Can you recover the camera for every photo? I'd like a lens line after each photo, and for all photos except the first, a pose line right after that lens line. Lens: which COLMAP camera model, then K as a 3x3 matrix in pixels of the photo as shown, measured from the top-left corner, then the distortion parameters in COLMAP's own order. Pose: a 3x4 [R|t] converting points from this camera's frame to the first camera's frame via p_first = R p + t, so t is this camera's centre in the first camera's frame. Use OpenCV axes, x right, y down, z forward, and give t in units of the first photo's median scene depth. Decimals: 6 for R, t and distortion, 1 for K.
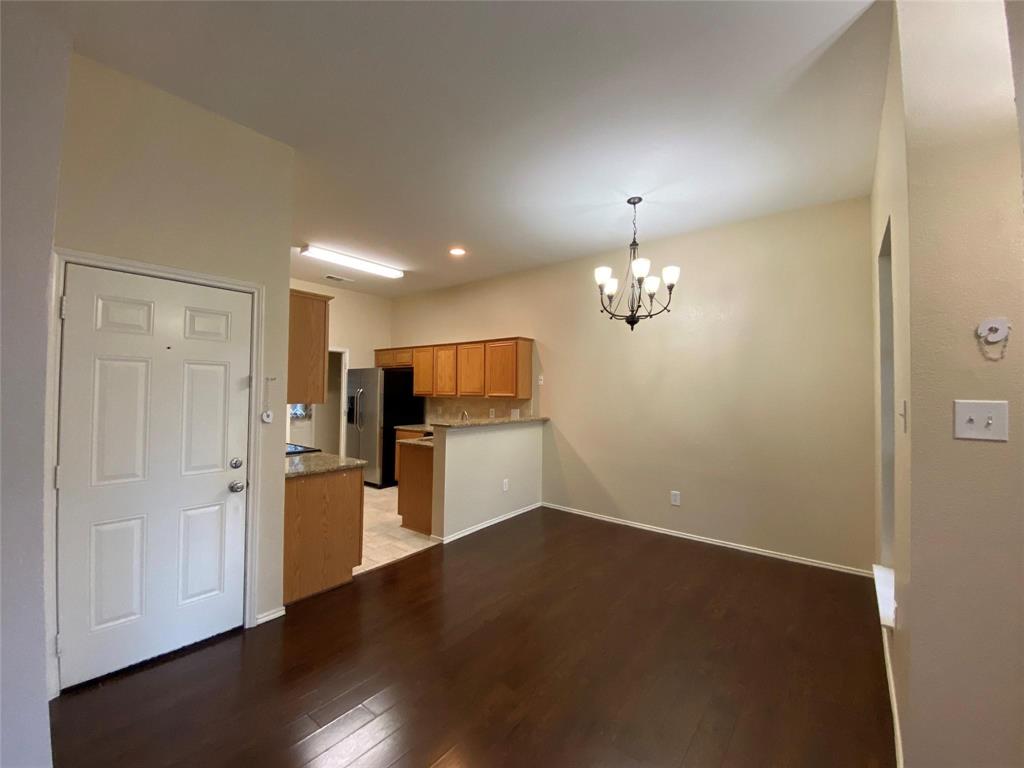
lens RADIAL K [[416.8, 0, 512.0], [0, 416.8, 384.0], [0, 0, 1]] dist [0.041588, -0.029679]
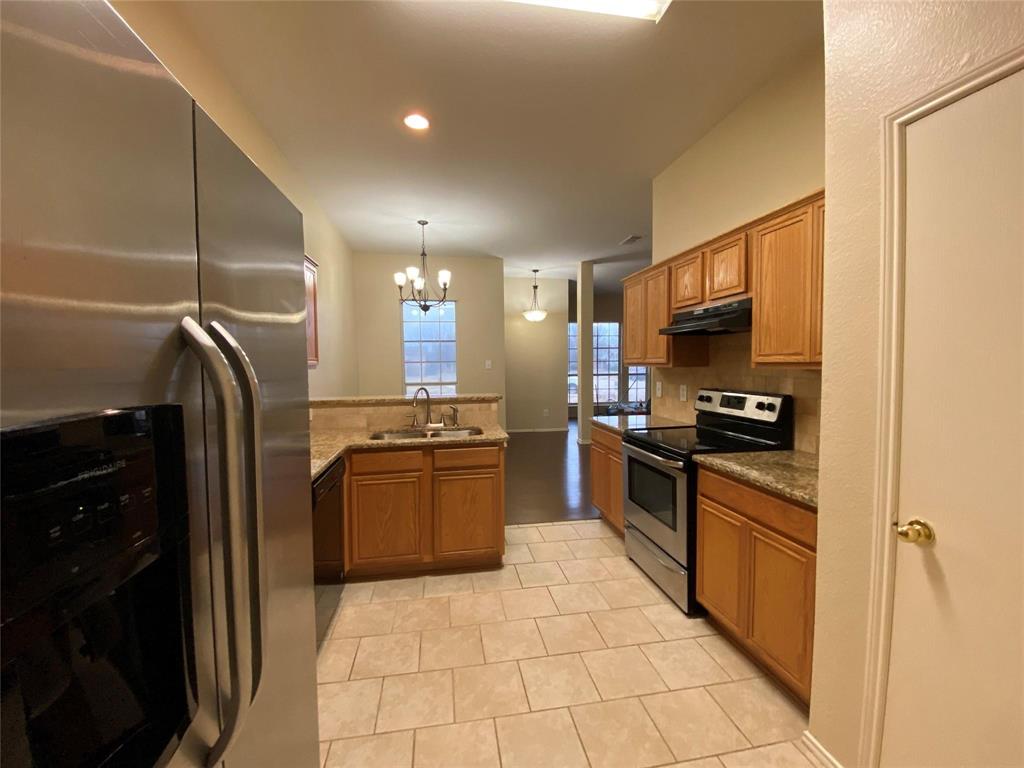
lens RADIAL K [[416.8, 0, 512.0], [0, 416.8, 384.0], [0, 0, 1]] dist [0.041588, -0.029679]
pose [[-0.749042, -0.038584, 0.661398, -0.649605], [-0.009284, 0.998816, 0.047753, 0.028020], [-0.662457, 0.029629, -0.748514, 1.379635]]
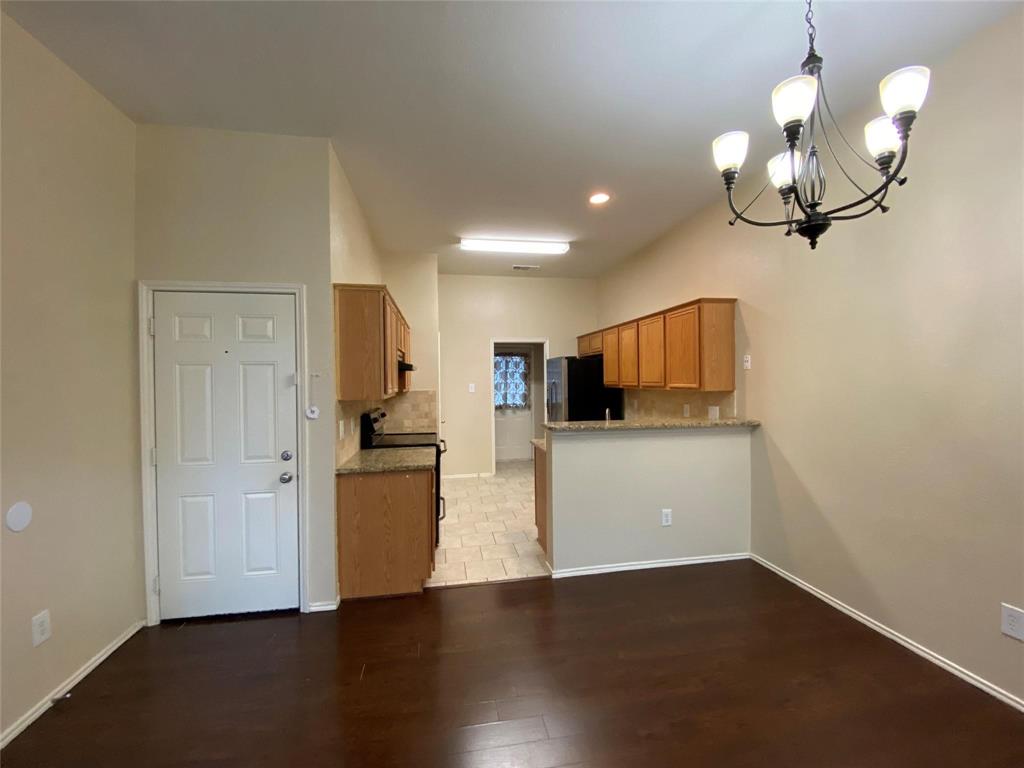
lens RADIAL K [[416.8, 0, 512.0], [0, 416.8, 384.0], [0, 0, 1]] dist [0.041588, -0.029679]
pose [[0.744374, -0.011065, -0.667672, 0.259260], [0.030068, 0.999404, 0.016959, 0.002862], [0.667086, -0.032699, 0.744263, 0.316485]]
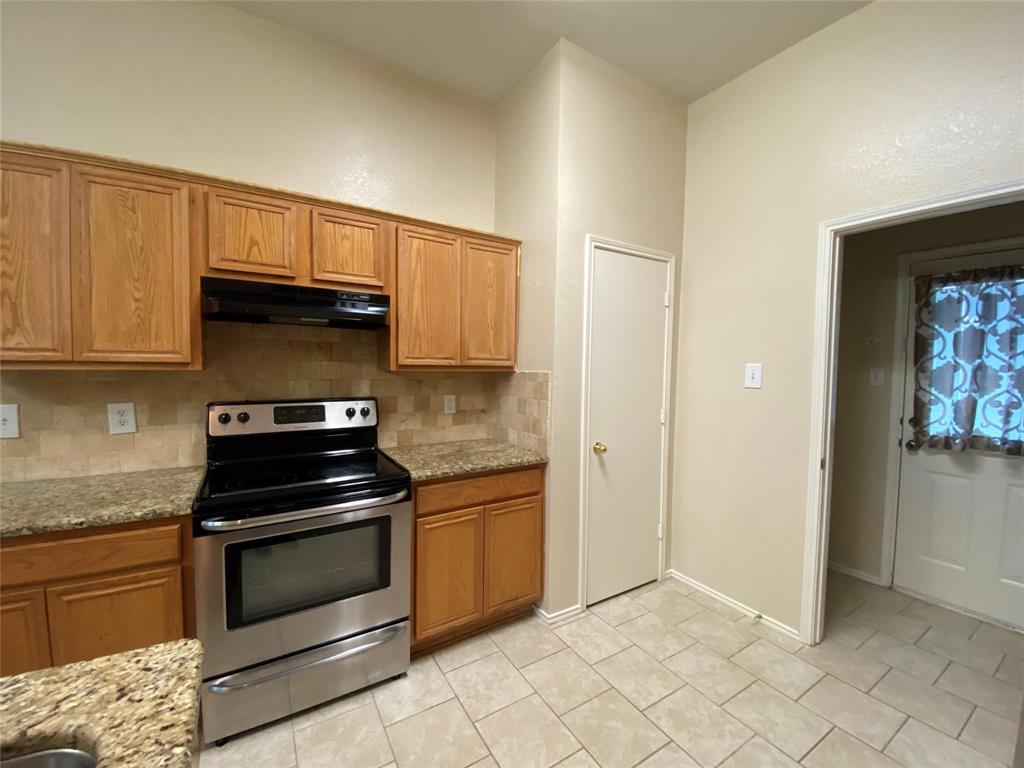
lens RADIAL K [[416.8, 0, 512.0], [0, 416.8, 384.0], [0, 0, 1]] dist [0.041588, -0.029679]
pose [[-0.342878, 0.026751, -0.938999, -0.159966], [-0.004615, 0.999534, 0.030160, 0.030733], [0.939369, 0.014675, -0.342594, 1.116597]]
